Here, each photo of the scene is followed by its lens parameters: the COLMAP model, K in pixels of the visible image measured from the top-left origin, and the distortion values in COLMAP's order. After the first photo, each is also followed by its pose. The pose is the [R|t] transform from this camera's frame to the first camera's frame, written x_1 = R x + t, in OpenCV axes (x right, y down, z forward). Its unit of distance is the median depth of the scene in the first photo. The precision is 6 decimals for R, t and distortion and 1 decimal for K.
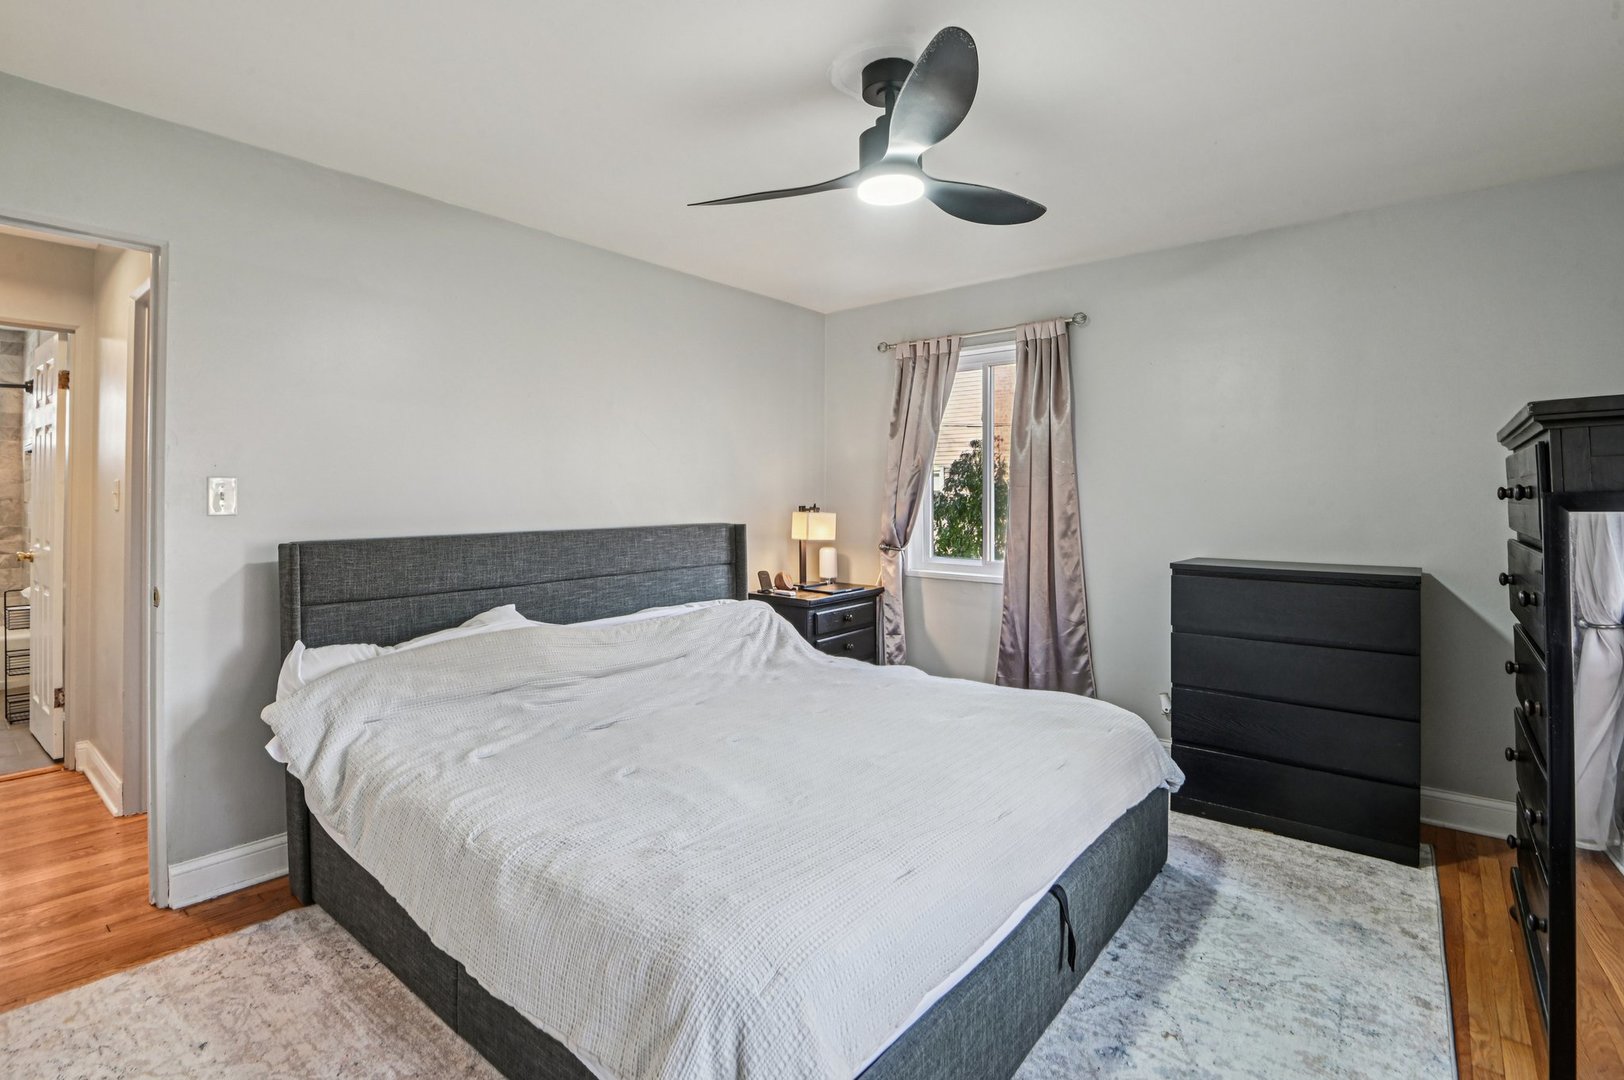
lens RADIAL K [[769.9, 0, 799.9], [0, 769.9, 496.4], [0, 0, 1]] dist [-0.001848, -0.011280]
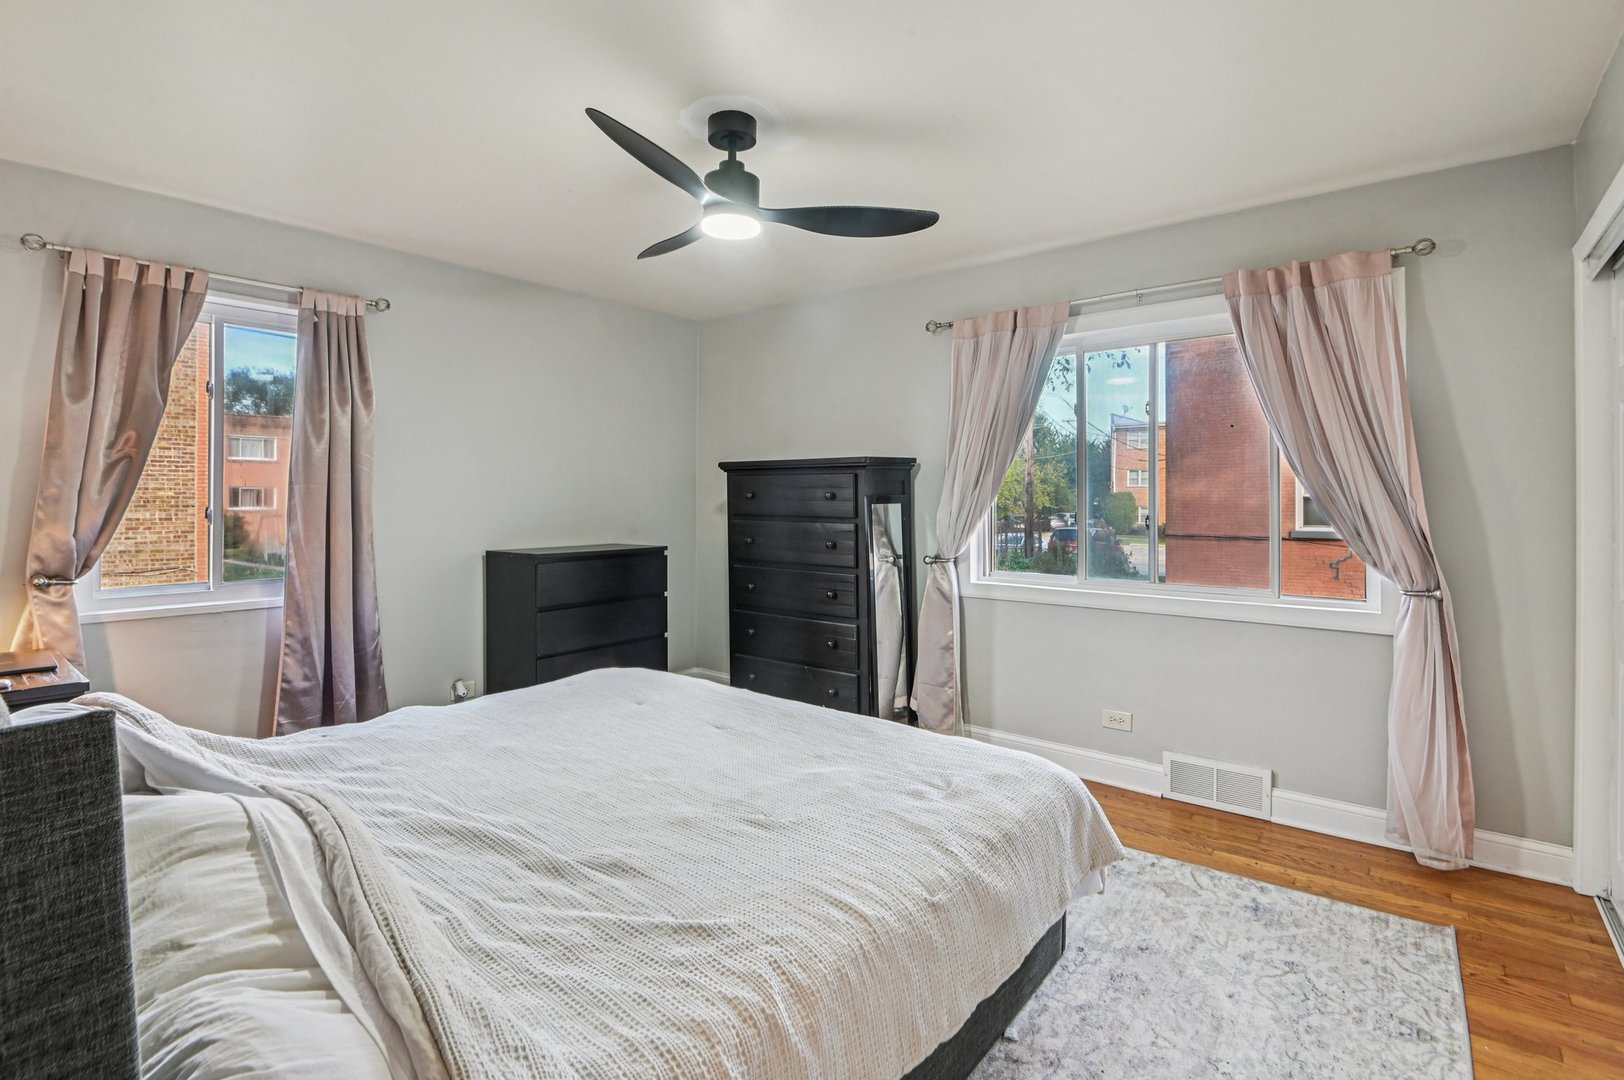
lens RADIAL K [[769.9, 0, 799.9], [0, 769.9, 496.4], [0, 0, 1]] dist [-0.001848, -0.011280]
pose [[0.004656, -0.004434, 0.999979, -0.502742], [-0.007181, 0.999964, 0.004468, -0.007206], [-0.999963, -0.007202, 0.004624, 0.439506]]
